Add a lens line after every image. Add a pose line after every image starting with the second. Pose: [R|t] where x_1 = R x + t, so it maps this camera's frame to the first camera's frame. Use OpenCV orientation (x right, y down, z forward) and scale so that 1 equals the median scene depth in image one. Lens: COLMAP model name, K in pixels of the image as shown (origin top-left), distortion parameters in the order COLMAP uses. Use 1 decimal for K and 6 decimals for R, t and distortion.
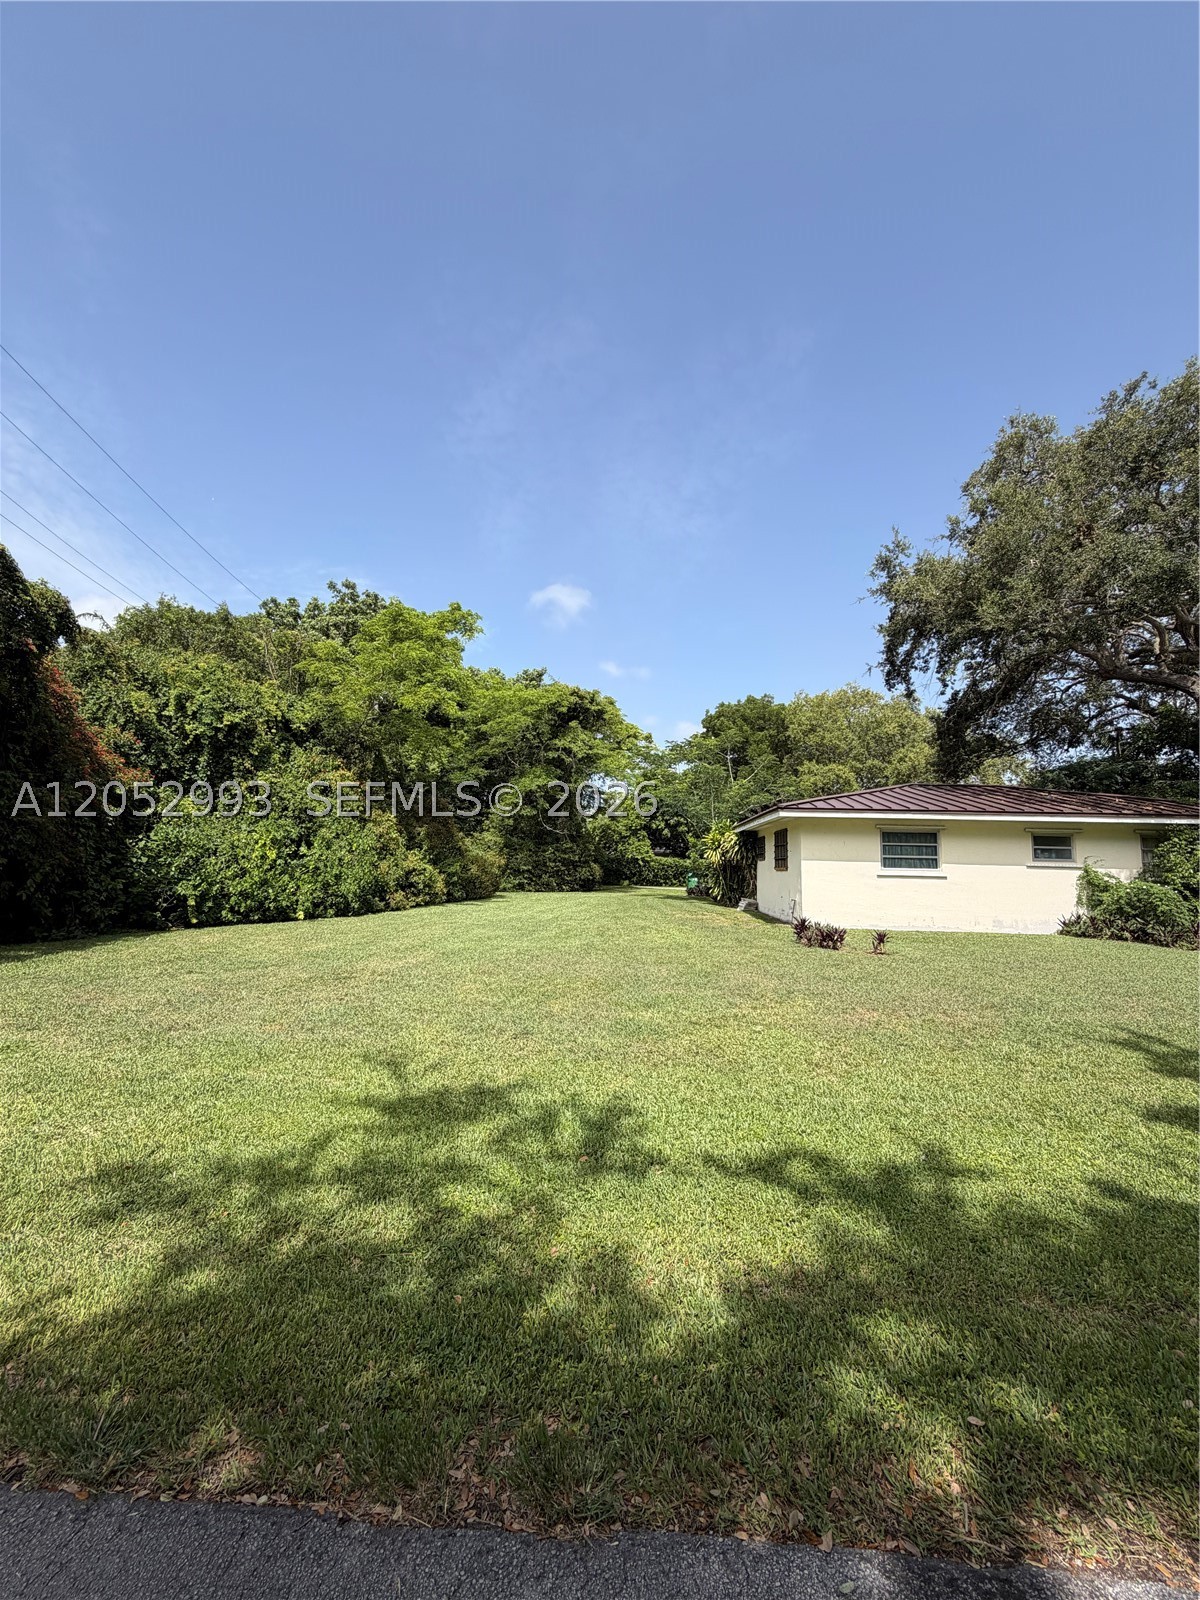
lens RADIAL K [[636.8, 0, 600.5], [0, 636.8, 795.6], [0, 0, 1]] dist [0.000441, -0.000246]
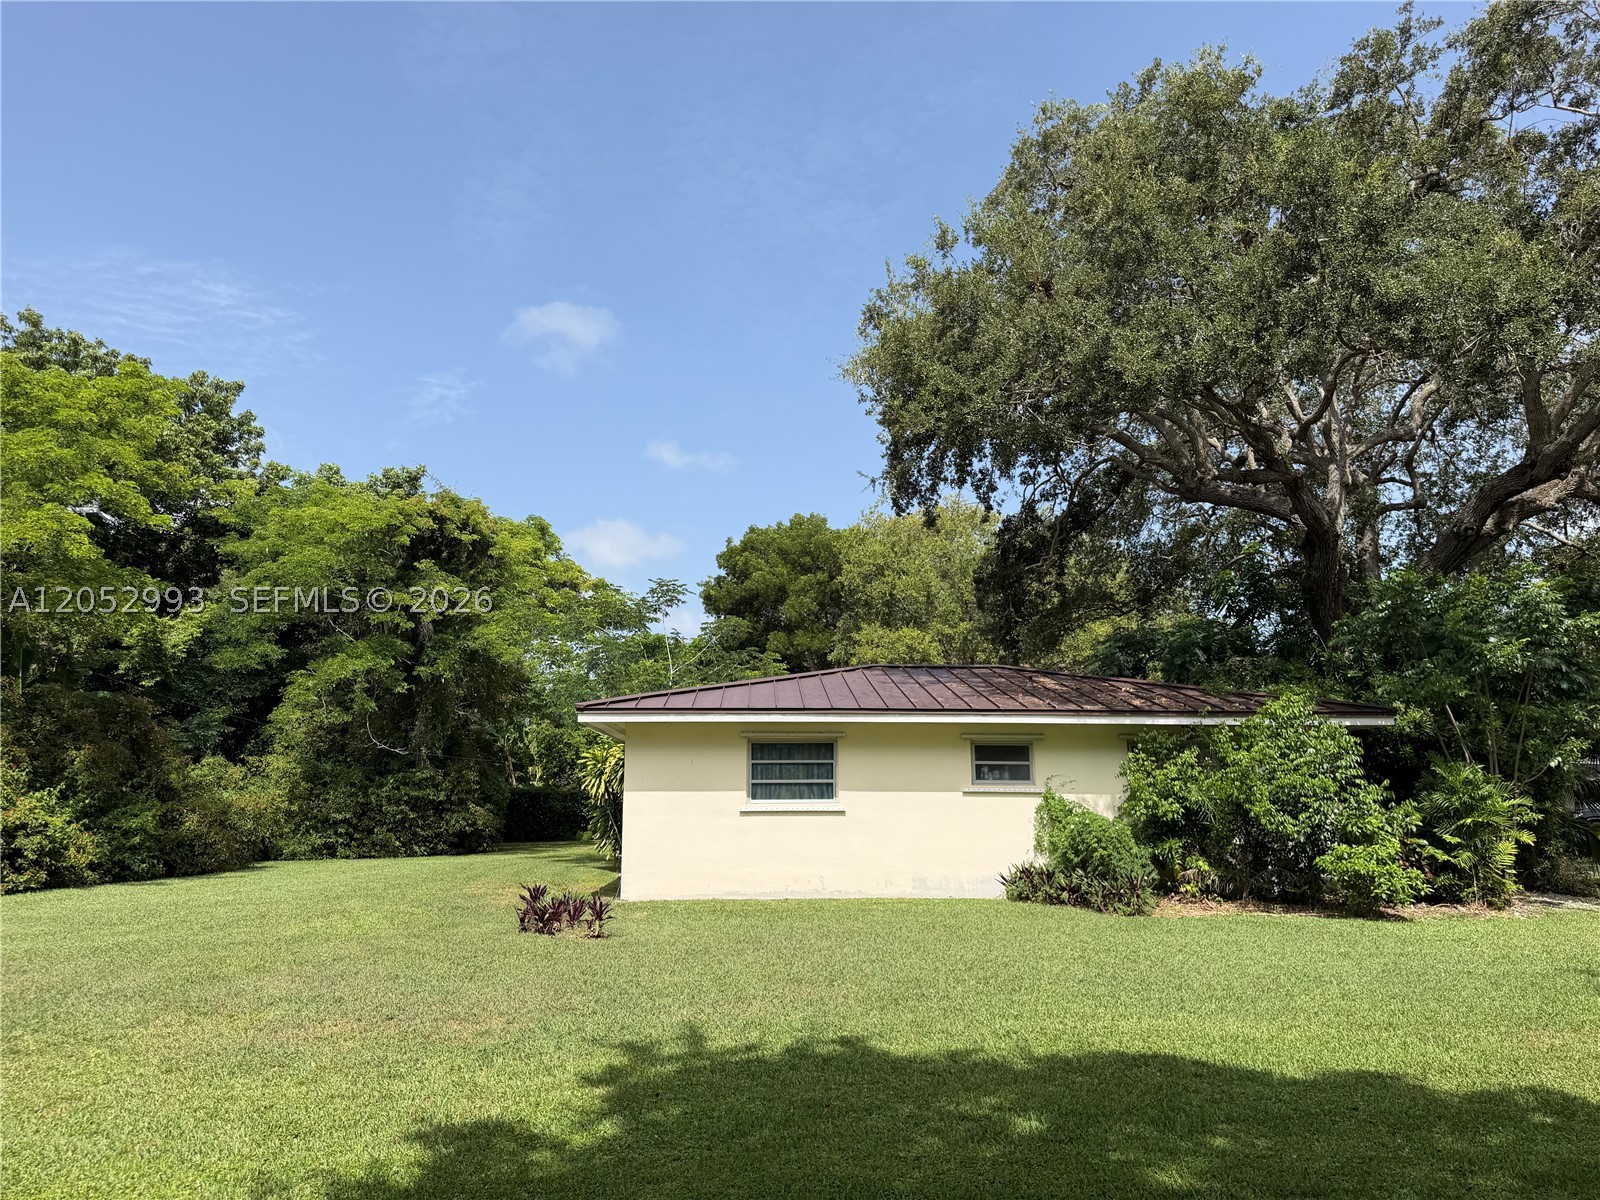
lens RADIAL K [[1128.5, 0, 800.6], [0, 1128.5, 595.2], [0, 0, 1]] dist [0.046419, -0.012797]
pose [[0.994023, -0.002155, 0.109151, 0.232282], [0.010445, 0.997096, -0.075436, -0.002849], [-0.108672, 0.076125, 0.991159, -0.087914]]
